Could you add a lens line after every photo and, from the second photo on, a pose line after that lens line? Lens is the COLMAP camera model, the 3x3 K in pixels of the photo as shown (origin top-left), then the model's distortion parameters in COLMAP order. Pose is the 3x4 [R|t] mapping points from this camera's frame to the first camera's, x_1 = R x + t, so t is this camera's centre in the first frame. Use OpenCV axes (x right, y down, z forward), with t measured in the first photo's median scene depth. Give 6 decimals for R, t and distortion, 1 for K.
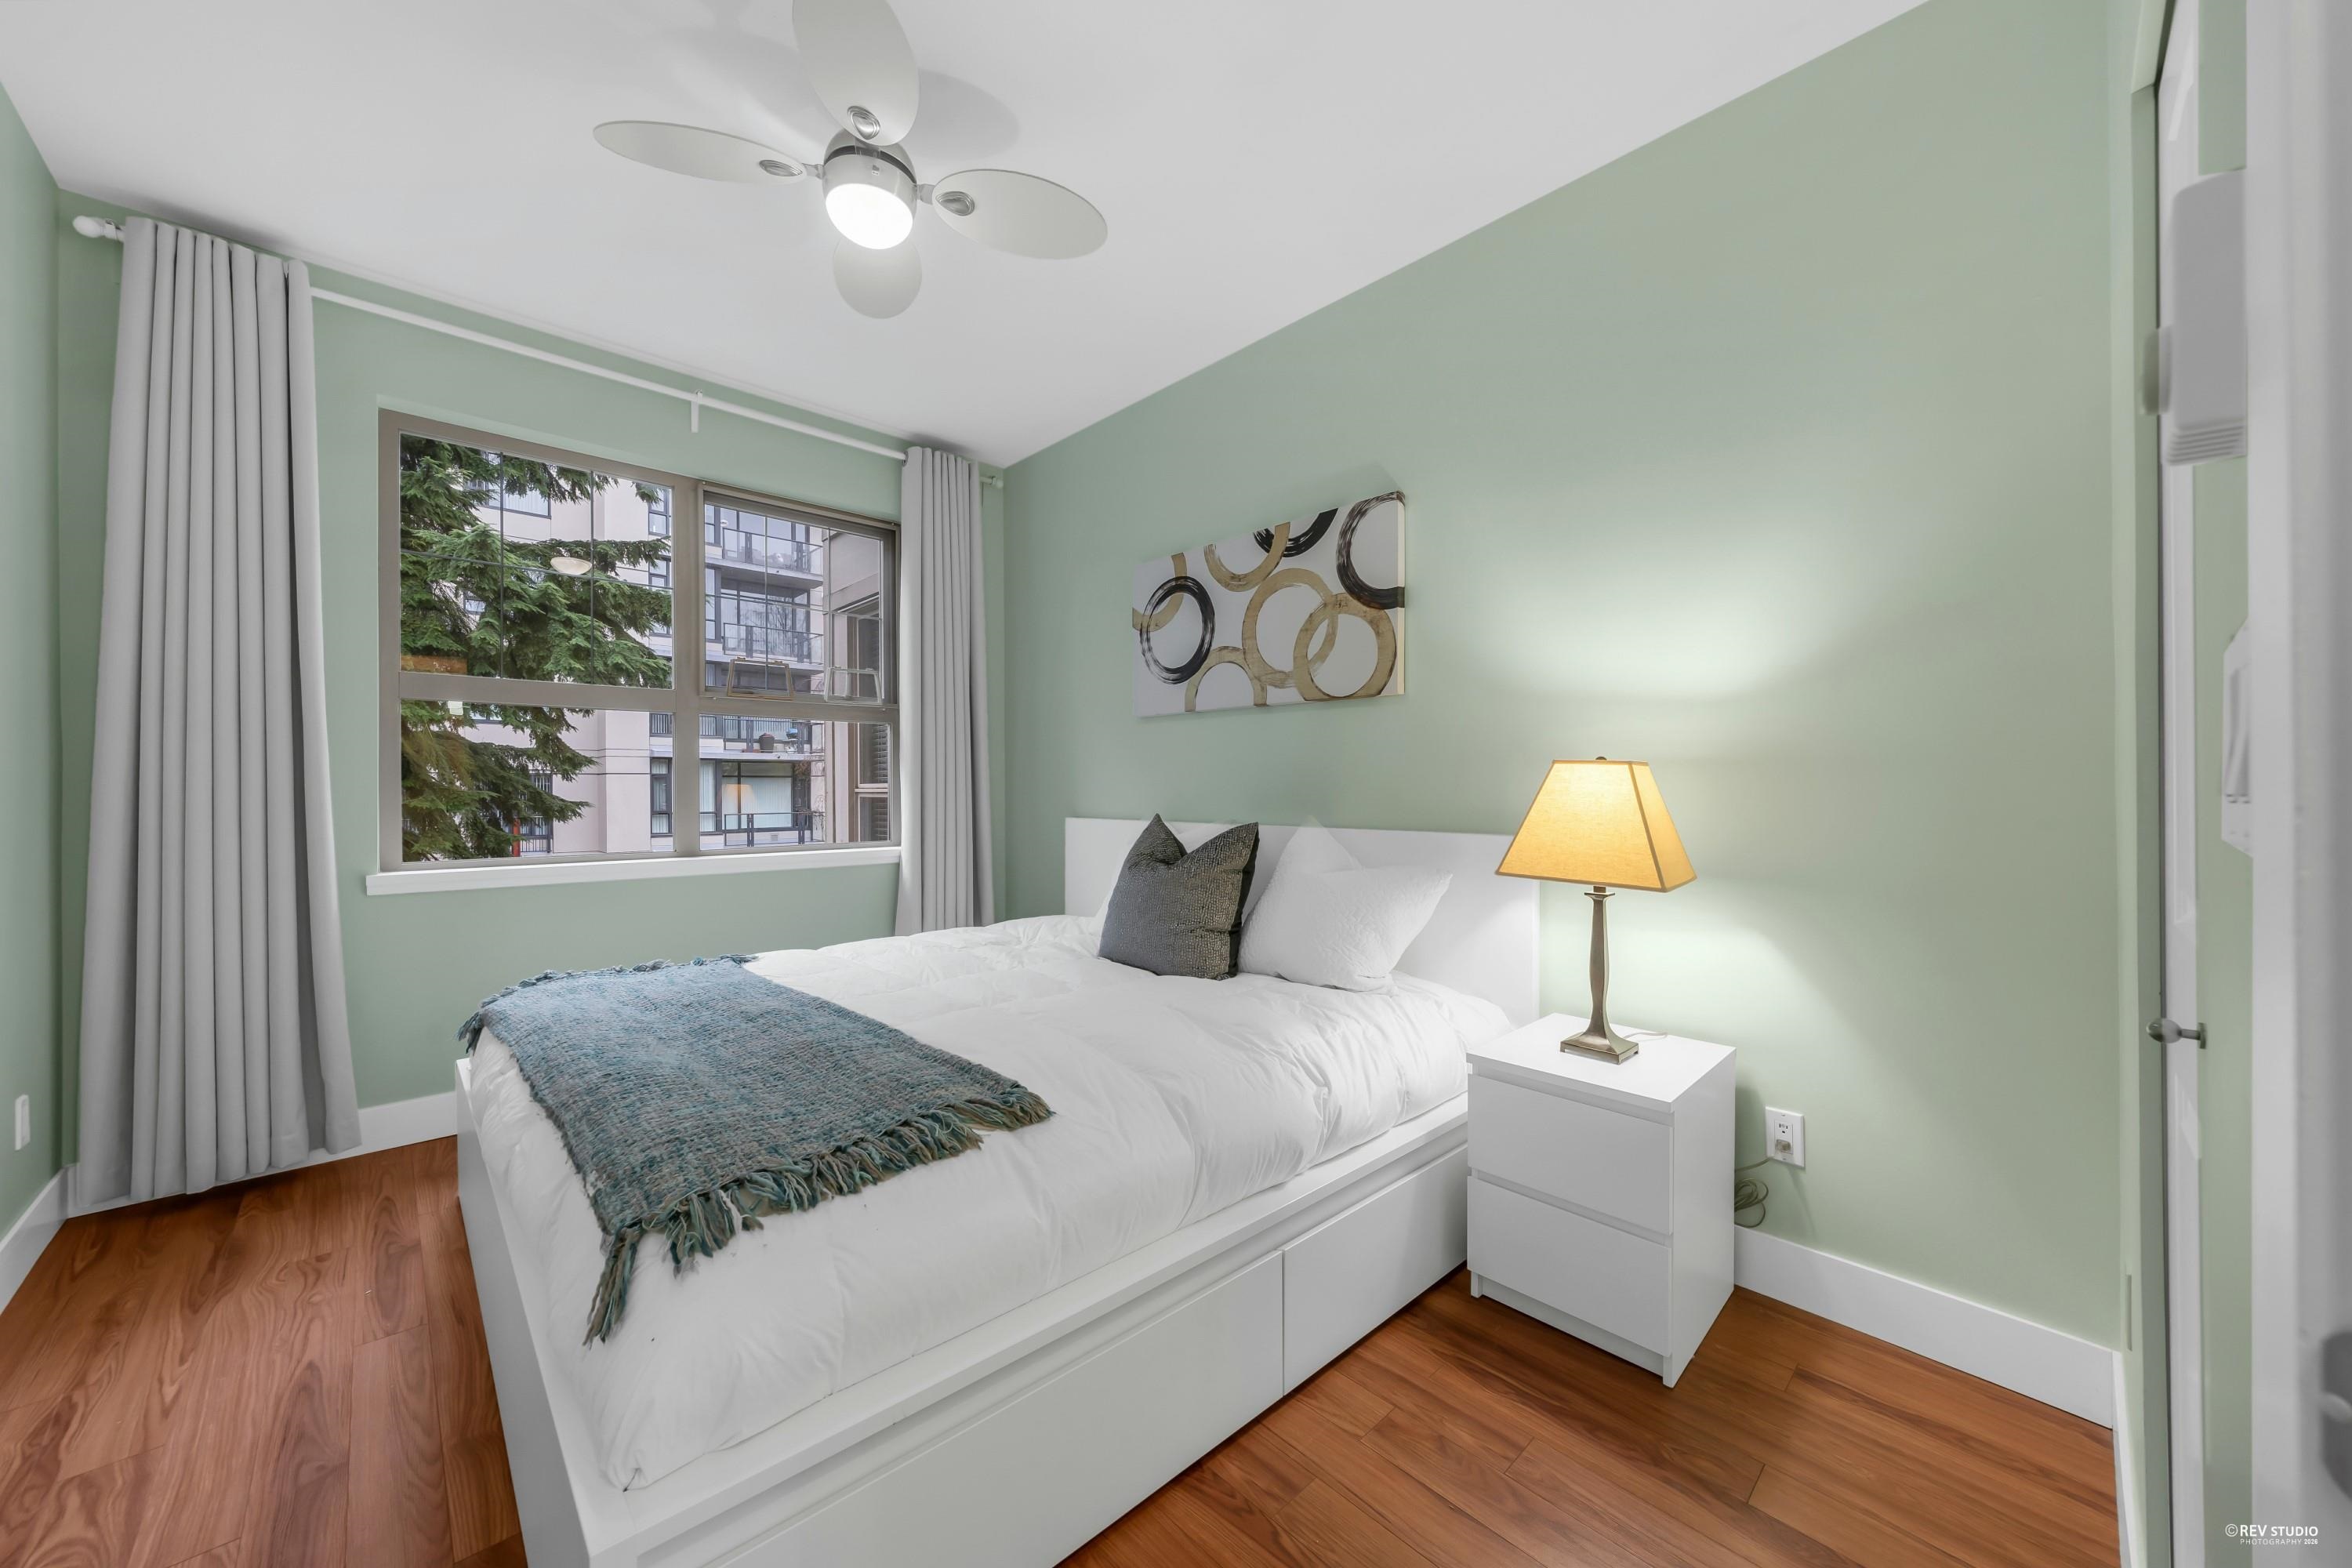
lens RADIAL K [[855.7, 0, 1171.9], [0, 855.7, 793.8], [0, 0, 1]] dist [-0.000846, -0.000048]
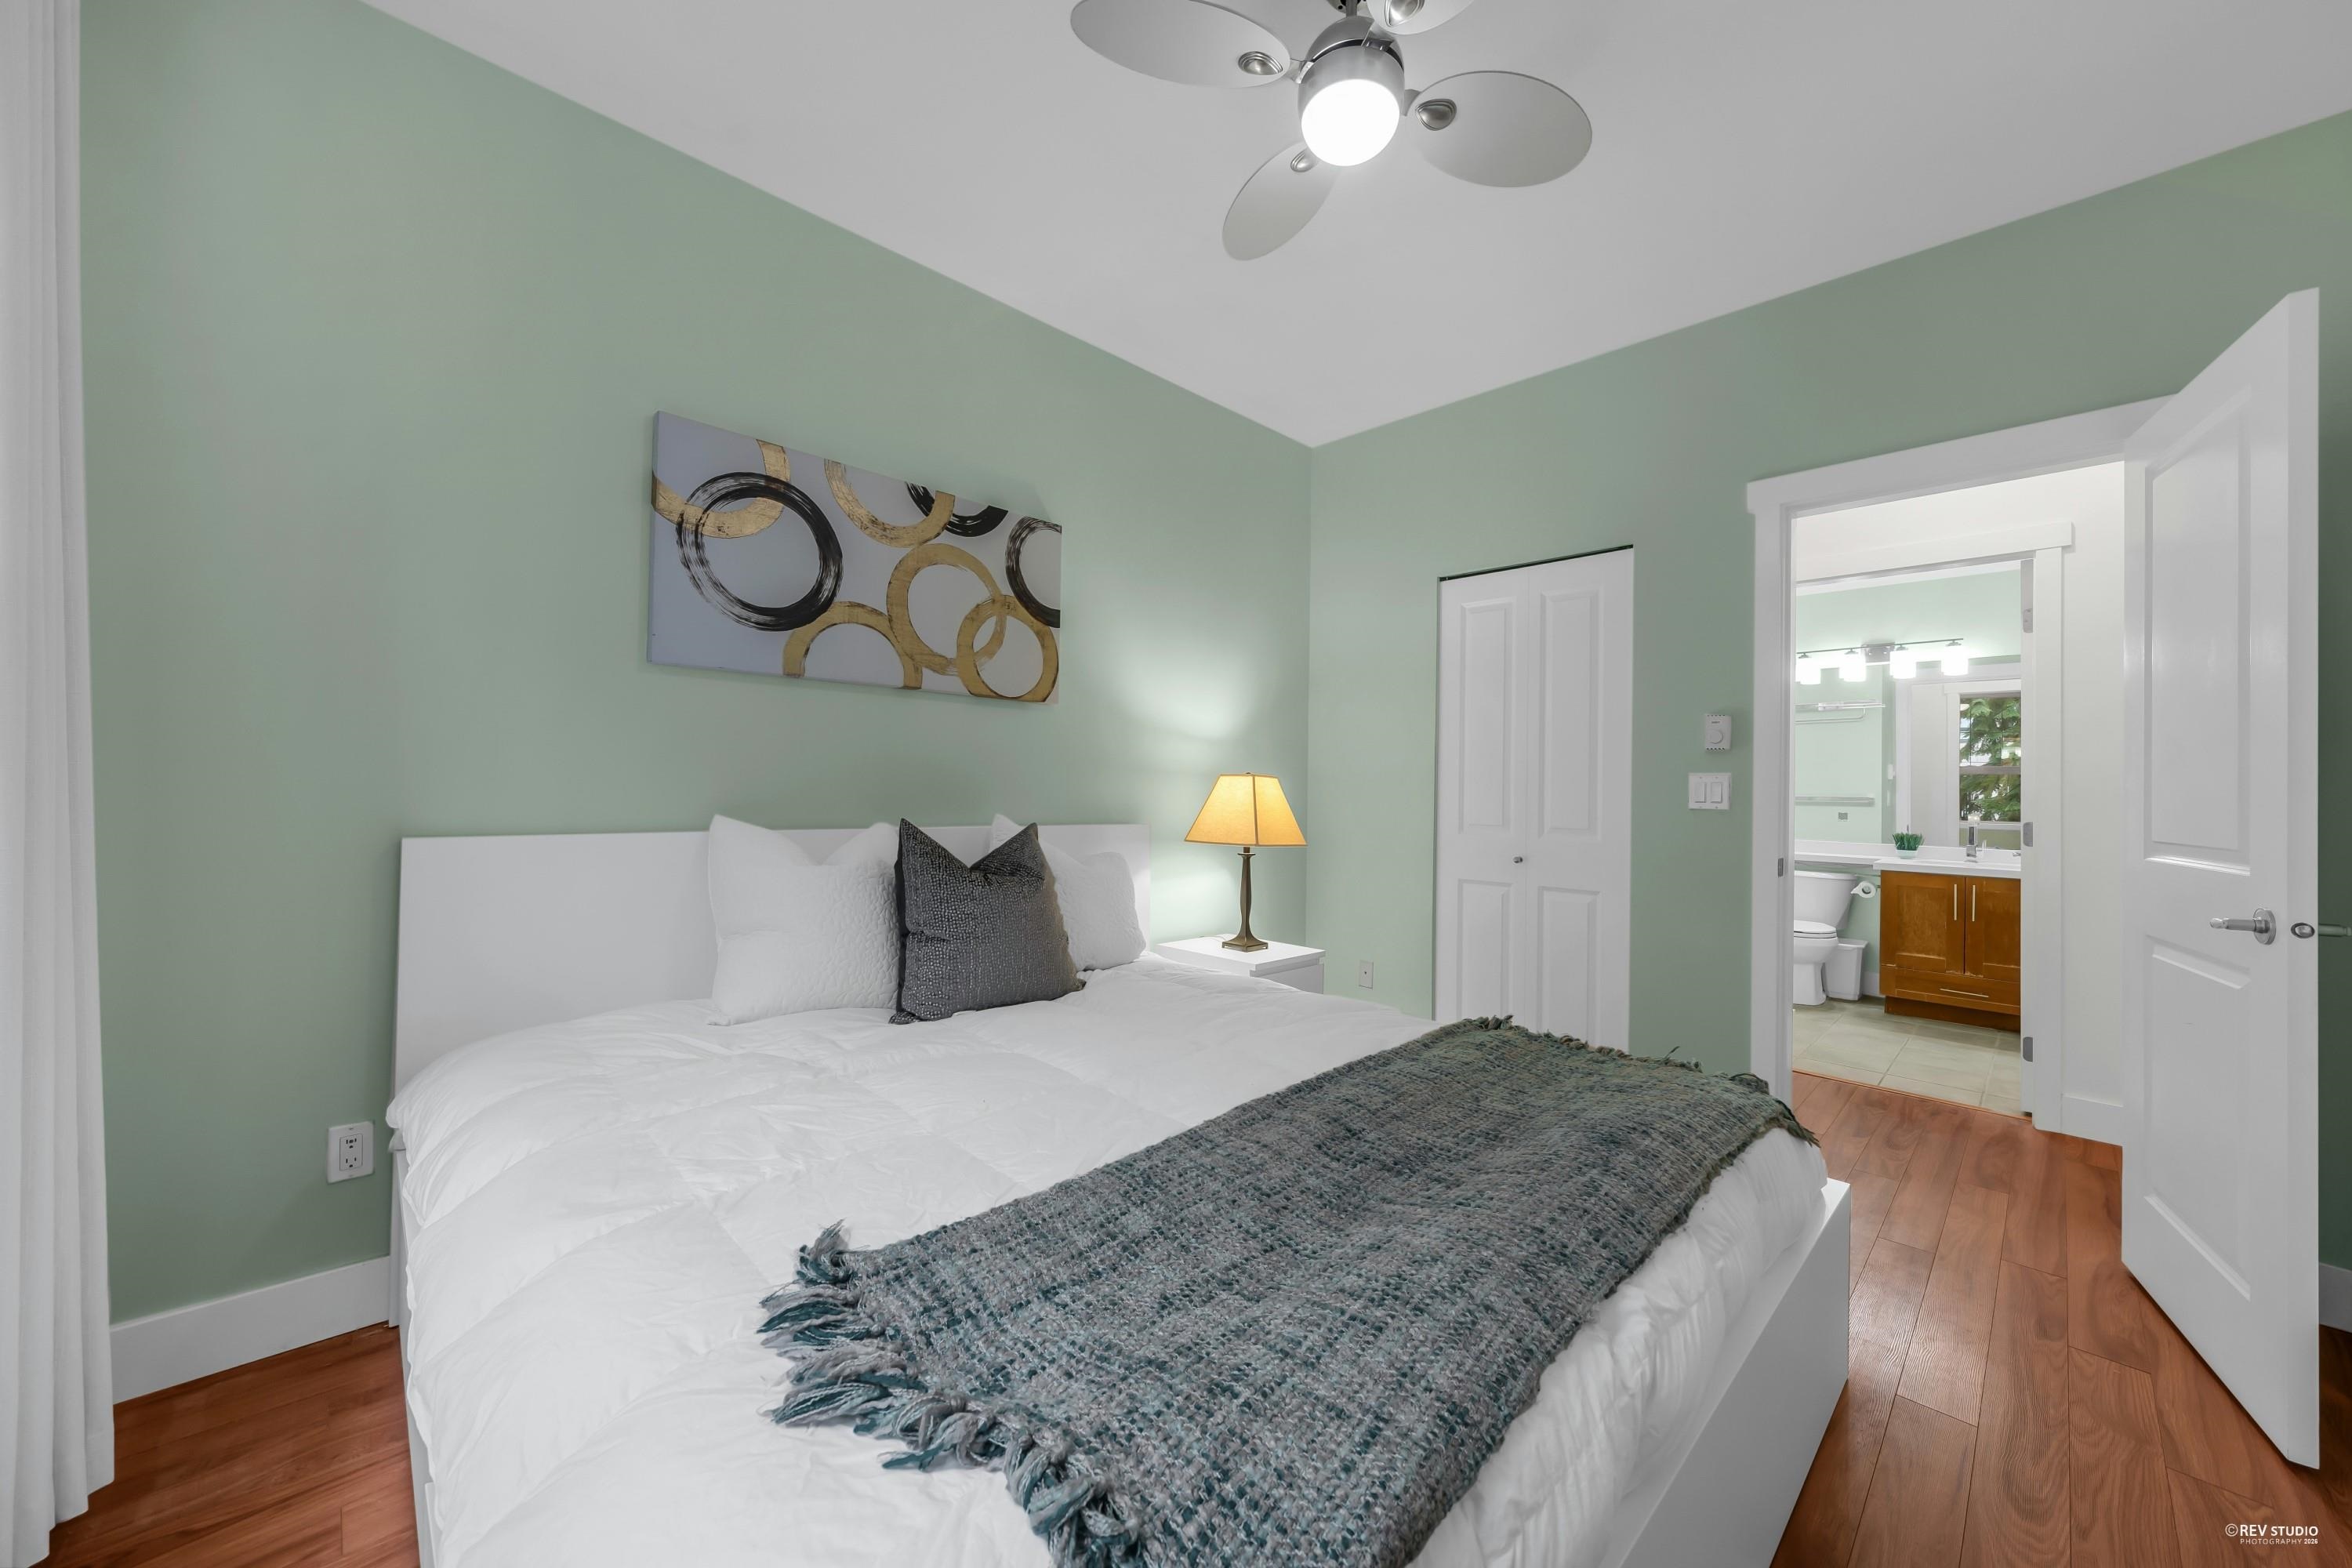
lens RADIAL K [[855.7, 0, 1179.5], [0, 855.7, 785.5], [0, 0, 1]] dist [-0.000846, -0.000048]
pose [[-0.027105, 0.008483, 0.999597, -0.774638], [-0.004825, 0.999951, -0.008617, 0.000015], [-0.999621, -0.005057, -0.027063, 0.773271]]
